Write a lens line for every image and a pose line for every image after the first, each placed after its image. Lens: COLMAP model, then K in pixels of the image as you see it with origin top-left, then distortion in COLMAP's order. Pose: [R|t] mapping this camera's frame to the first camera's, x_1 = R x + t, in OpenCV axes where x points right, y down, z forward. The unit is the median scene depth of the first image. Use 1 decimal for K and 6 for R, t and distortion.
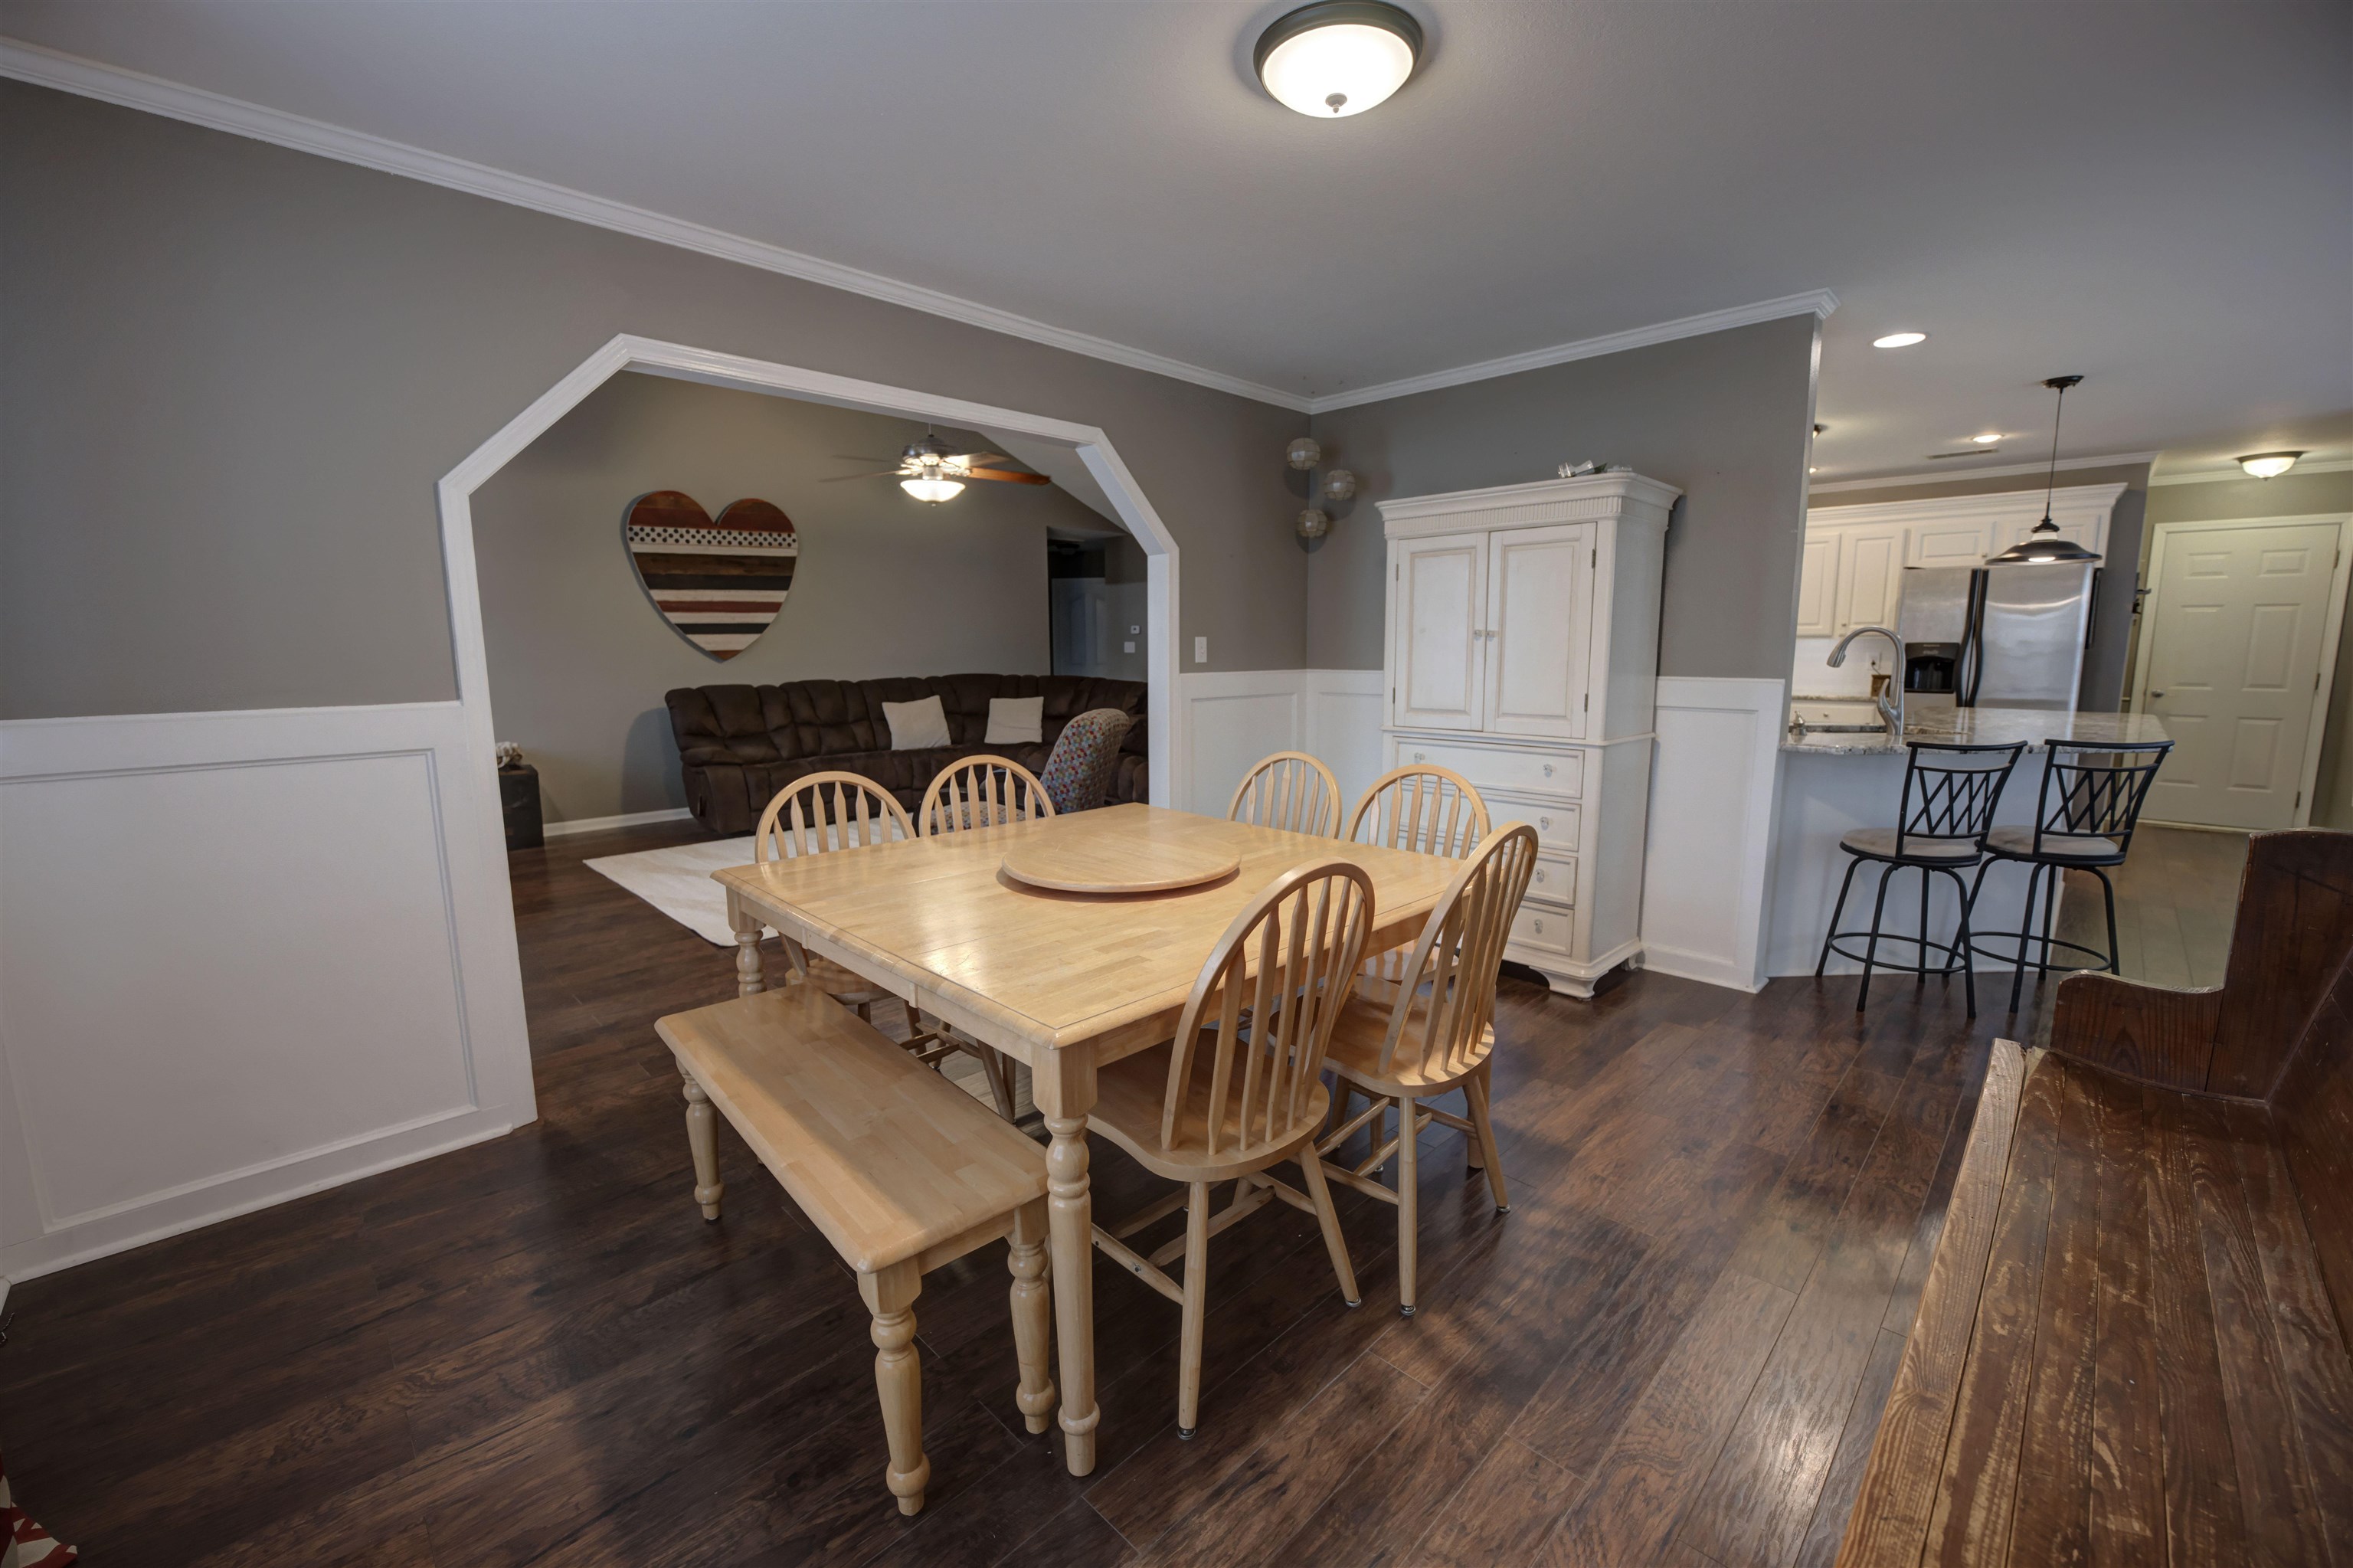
lens RADIAL K [[947.2, 0, 1168.8], [0, 947.2, 786.8], [0, 0, 1]] dist [-0.024239, 0.001989]
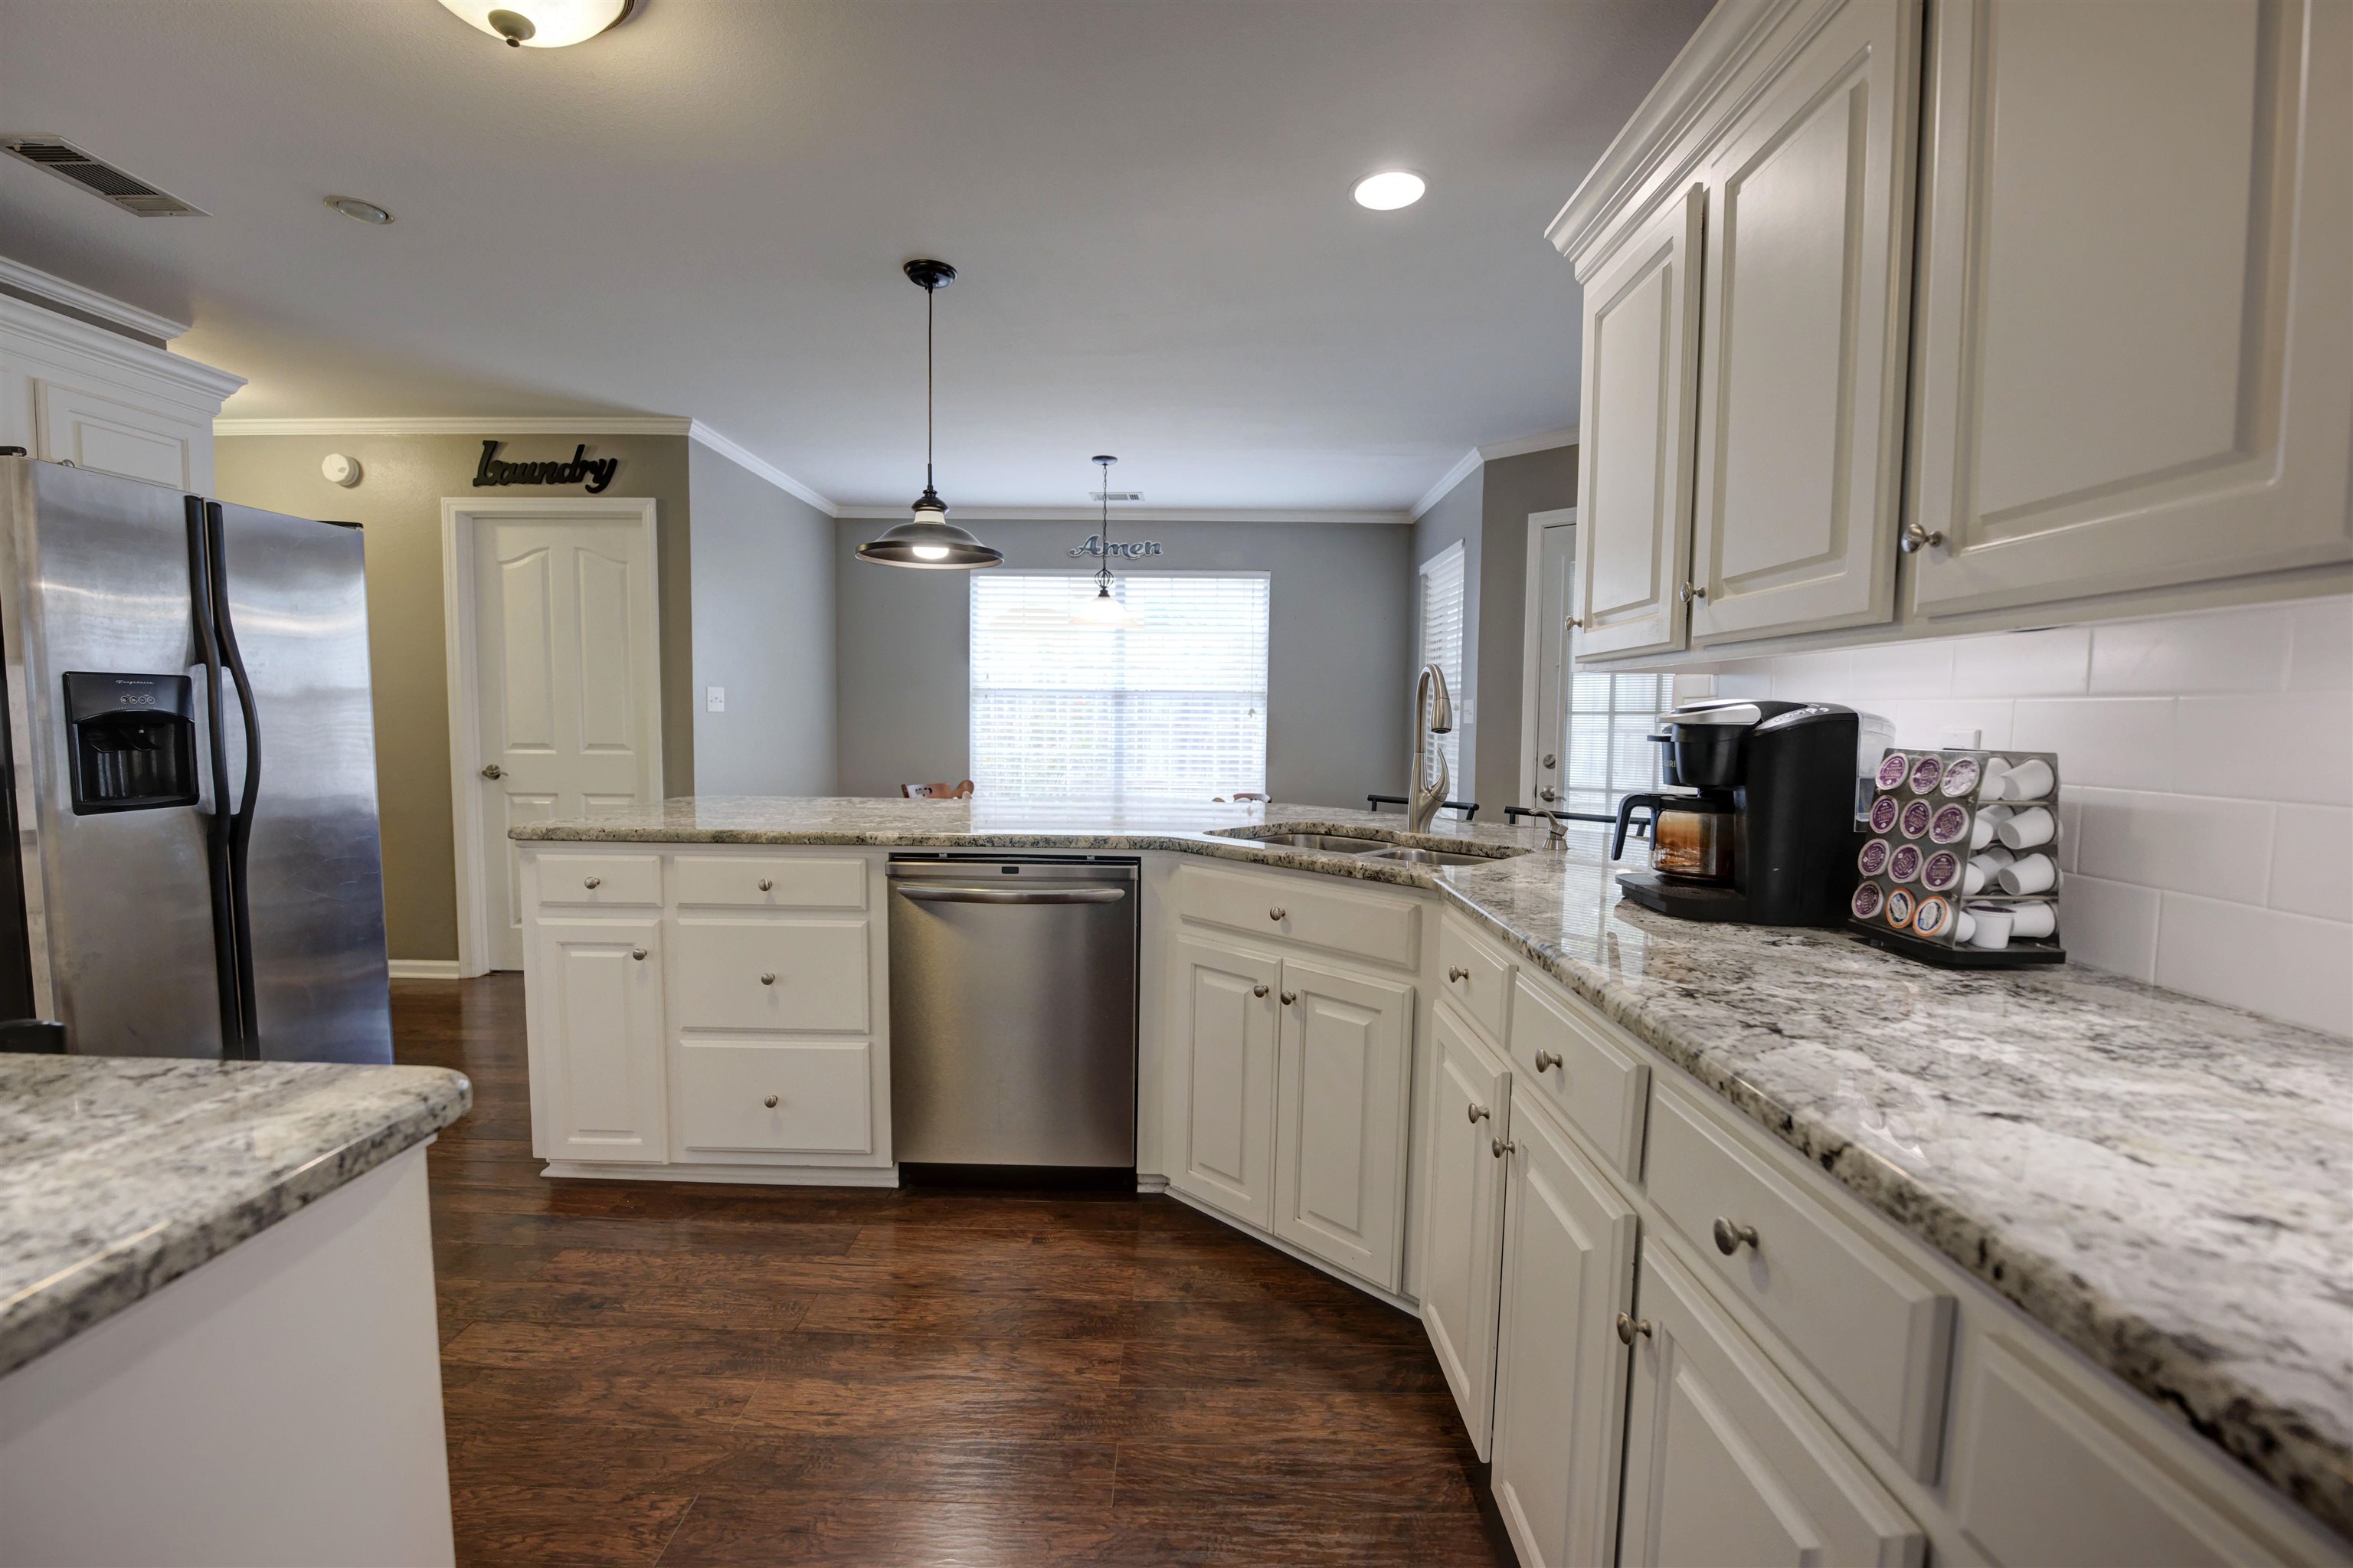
lens RADIAL K [[986.1, 0, 1172.9], [0, 986.1, 786.0], [0, 0, 1]] dist [-0.023082, 0.001292]
pose [[-0.698790, -0.055705, 0.713155, 0.219858], [0.097171, 0.980330, 0.171788, -0.119372], [-0.708696, 0.189342, -0.679632, 0.852140]]
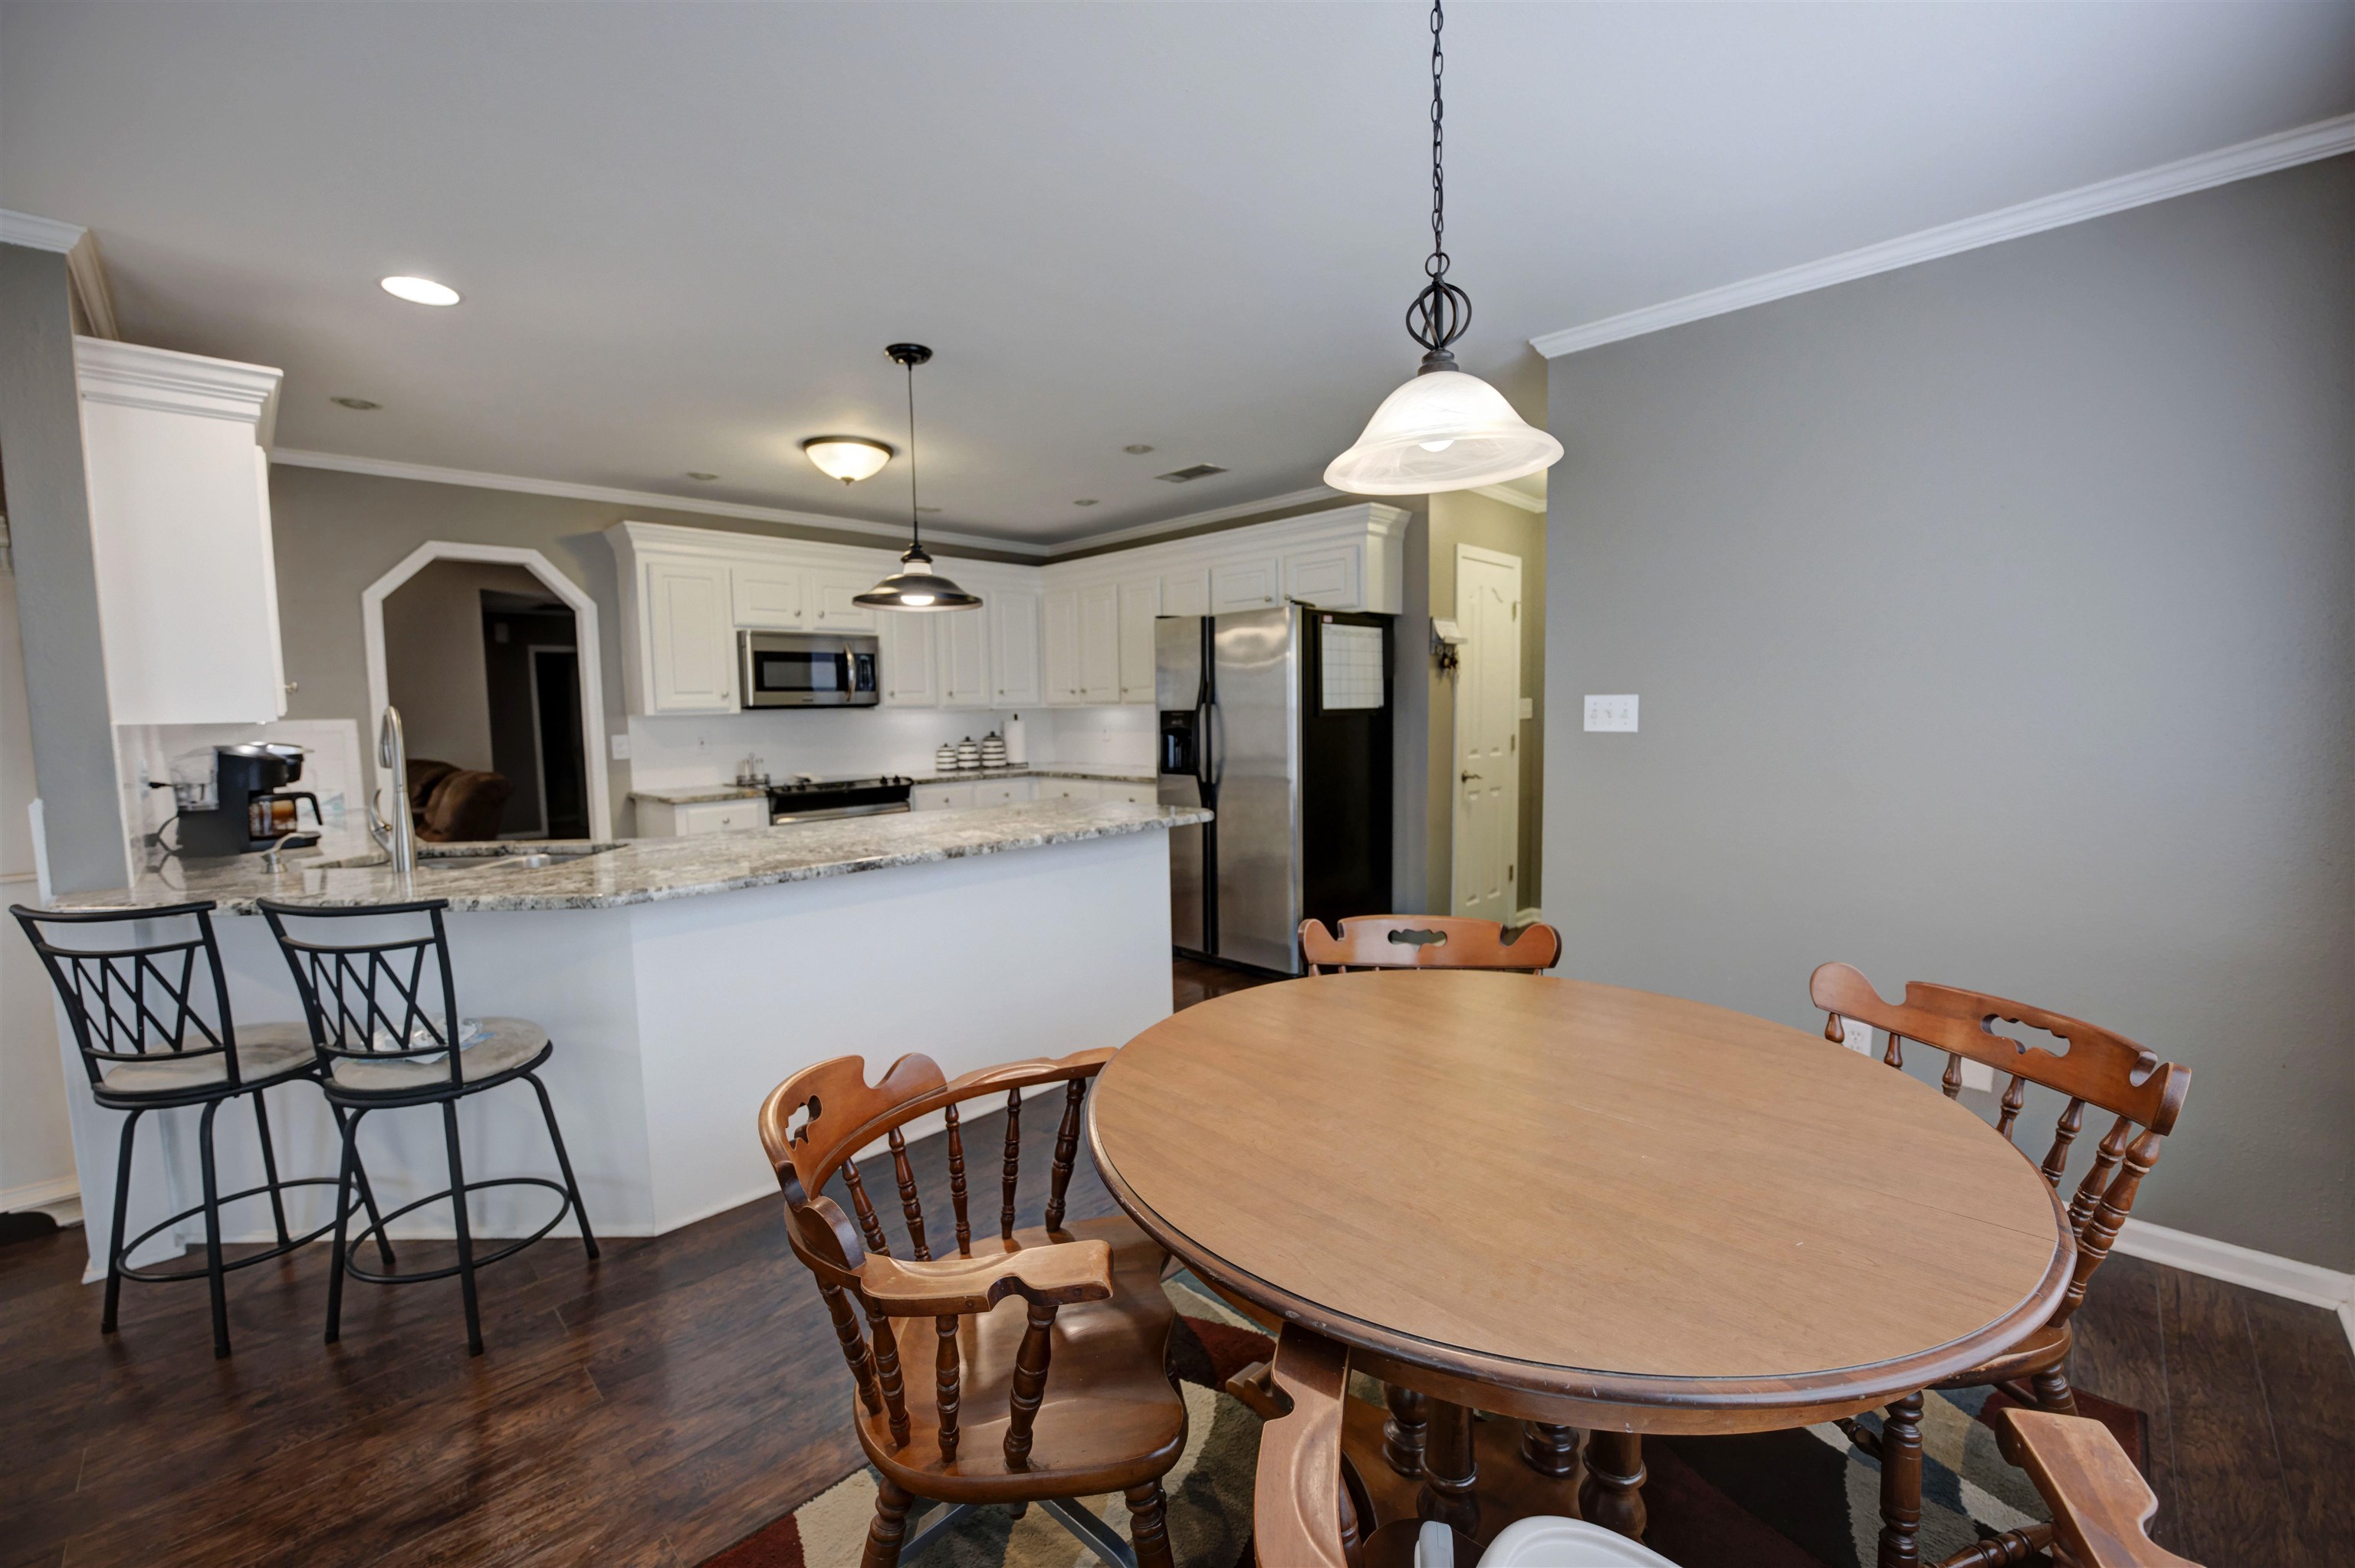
lens RADIAL K [[947.8, 0, 1174.1], [0, 947.8, 788.2], [0, 0, 1]] dist [-0.024239, 0.001989]
pose [[0.999881, -0.014364, 0.005542, 0.708130], [0.014680, 0.997968, -0.062004, -0.035114], [-0.004640, 0.062078, 0.998061, 0.183421]]
